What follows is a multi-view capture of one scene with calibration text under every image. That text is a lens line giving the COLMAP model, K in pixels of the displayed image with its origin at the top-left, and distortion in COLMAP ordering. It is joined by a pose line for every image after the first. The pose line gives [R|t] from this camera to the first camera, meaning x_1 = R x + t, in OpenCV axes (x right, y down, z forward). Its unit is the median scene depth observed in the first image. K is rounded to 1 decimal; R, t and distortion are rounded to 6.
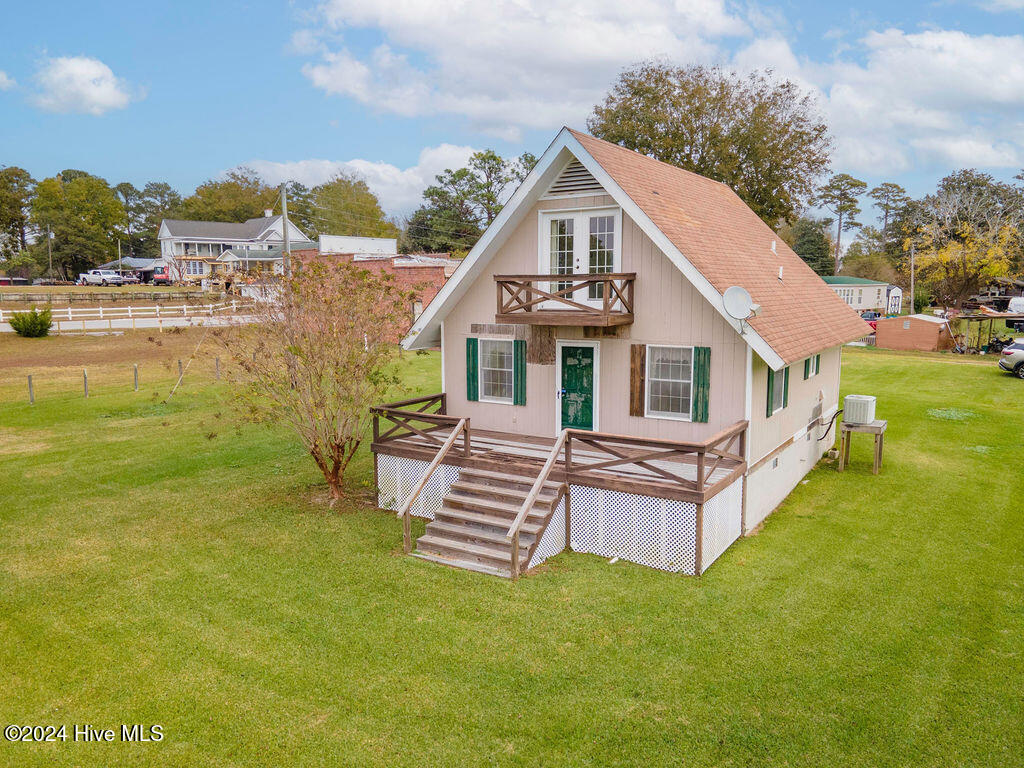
lens RADIAL K [[745.4, 0, 512.0], [0, 745.4, 384.0], [0, 0, 1]] dist [0.044672, 0.002817]
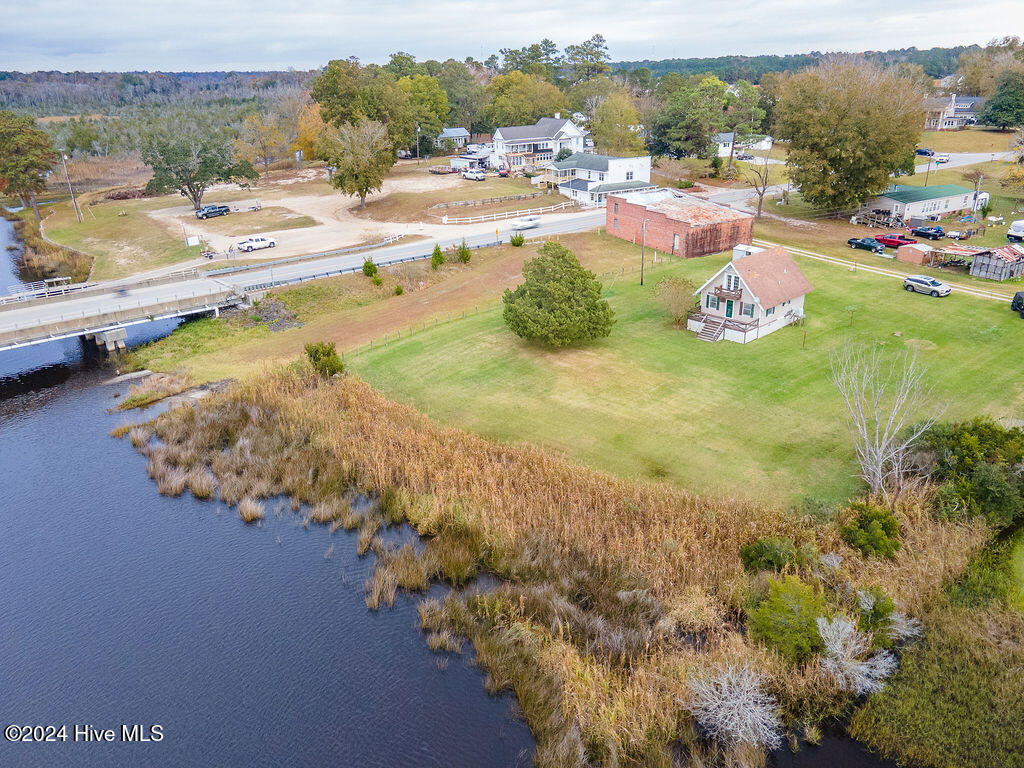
lens RADIAL K [[745.4, 0, 512.0], [0, 745.4, 384.0], [0, 0, 1]] dist [0.044672, 0.002817]
pose [[0.966920, 0.075928, -0.243519, -0.063109], [-0.008993, 0.964225, 0.264932, -0.830350], [0.254923, -0.253978, 0.933011, -4.242679]]
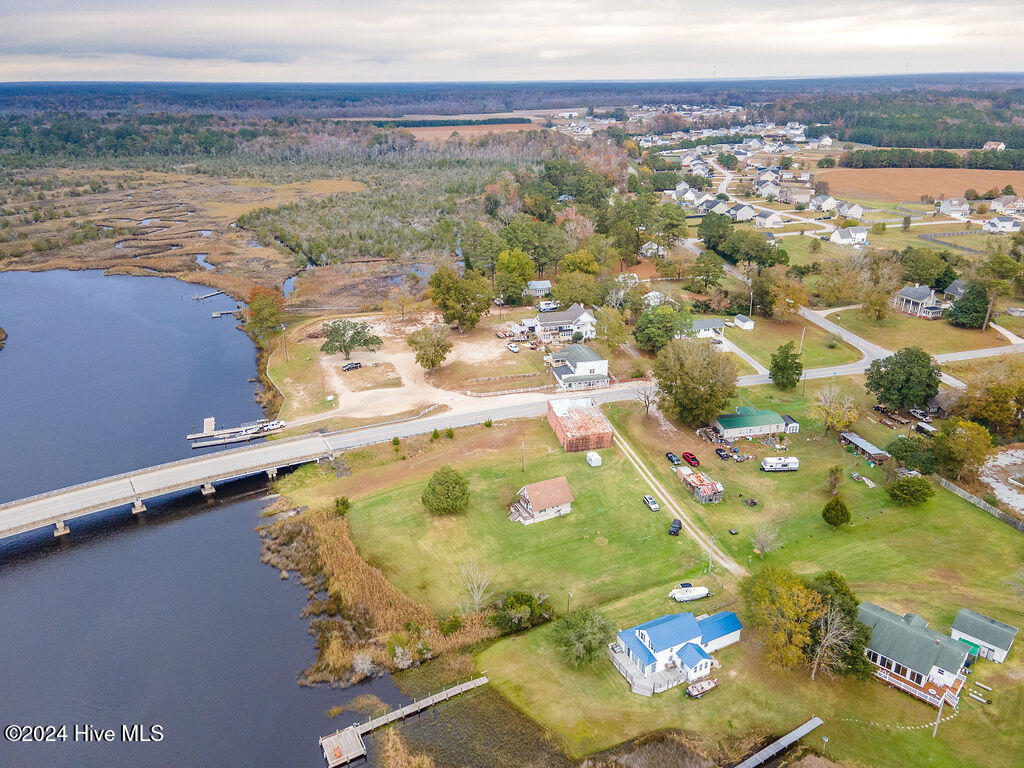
lens RADIAL K [[745.4, 0, 512.0], [0, 745.4, 384.0], [0, 0, 1]] dist [0.044672, 0.002817]
pose [[0.849925, 0.184818, -0.493427, 4.801653], [-0.052849, 0.961644, 0.269162, -4.480659], [0.524247, -0.202690, 0.827093, -7.507496]]
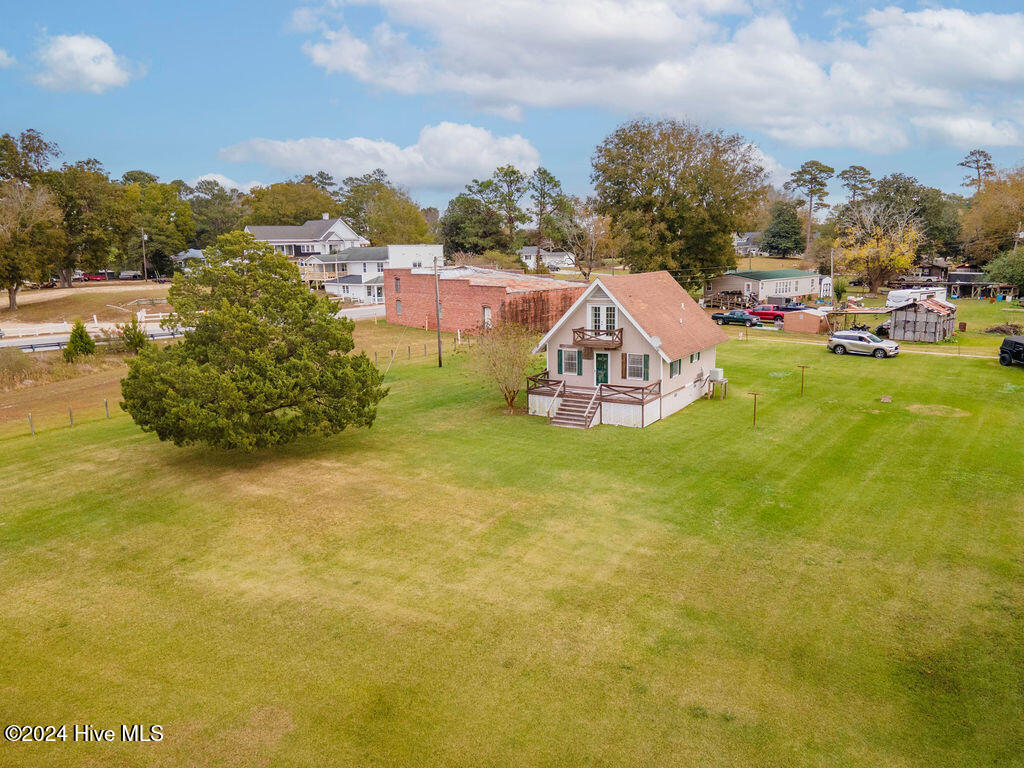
lens RADIAL K [[745.4, 0, 512.0], [0, 745.4, 384.0], [0, 0, 1]] dist [0.044672, 0.002817]
pose [[0.999835, -0.017998, 0.002321, -0.245685], [0.017868, 0.998725, 0.047208, -0.072663], [-0.003168, -0.047159, 0.998882, -1.699832]]
